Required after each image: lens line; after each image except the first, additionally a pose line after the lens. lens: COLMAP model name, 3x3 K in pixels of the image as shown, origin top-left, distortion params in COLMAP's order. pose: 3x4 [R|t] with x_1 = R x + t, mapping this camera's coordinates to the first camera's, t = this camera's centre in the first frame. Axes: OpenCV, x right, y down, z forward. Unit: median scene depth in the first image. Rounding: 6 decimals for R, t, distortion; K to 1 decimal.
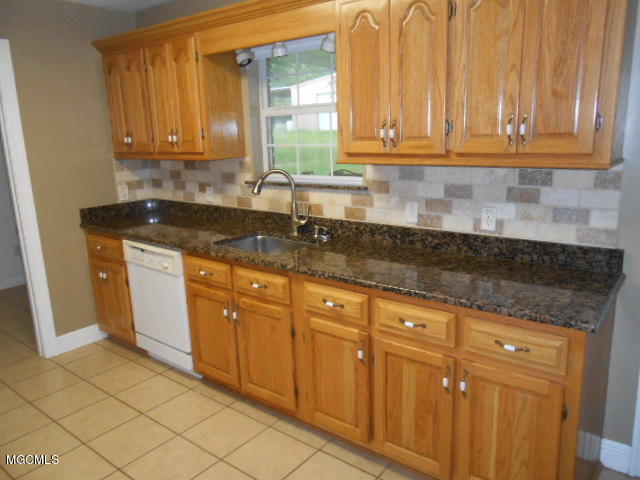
lens RADIAL K [[493.1, 0, 321.1], [0, 493.1, 248.4], [0, 0, 1]] dist [0.000264, 0.003243]
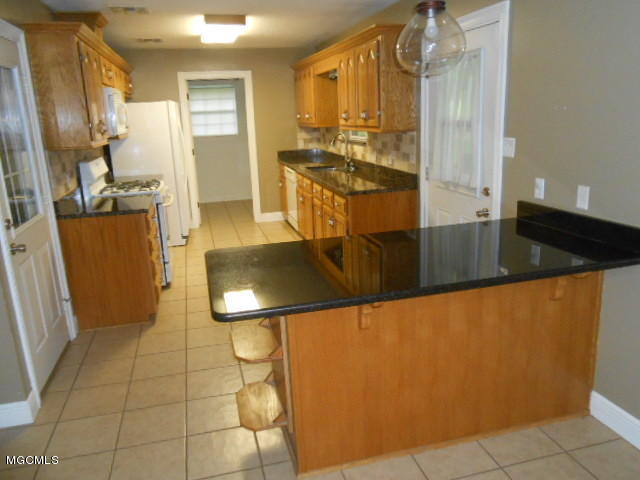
lens RADIAL K [[493.1, 0, 321.1], [0, 493.1, 248.4], [0, 0, 1]] dist [0.000264, 0.003243]
pose [[0.807660, 0.157201, -0.568307, 0.858600], [-0.122691, 0.987515, 0.098795, 0.090381], [0.576742, -0.010067, 0.816864, -0.534868]]
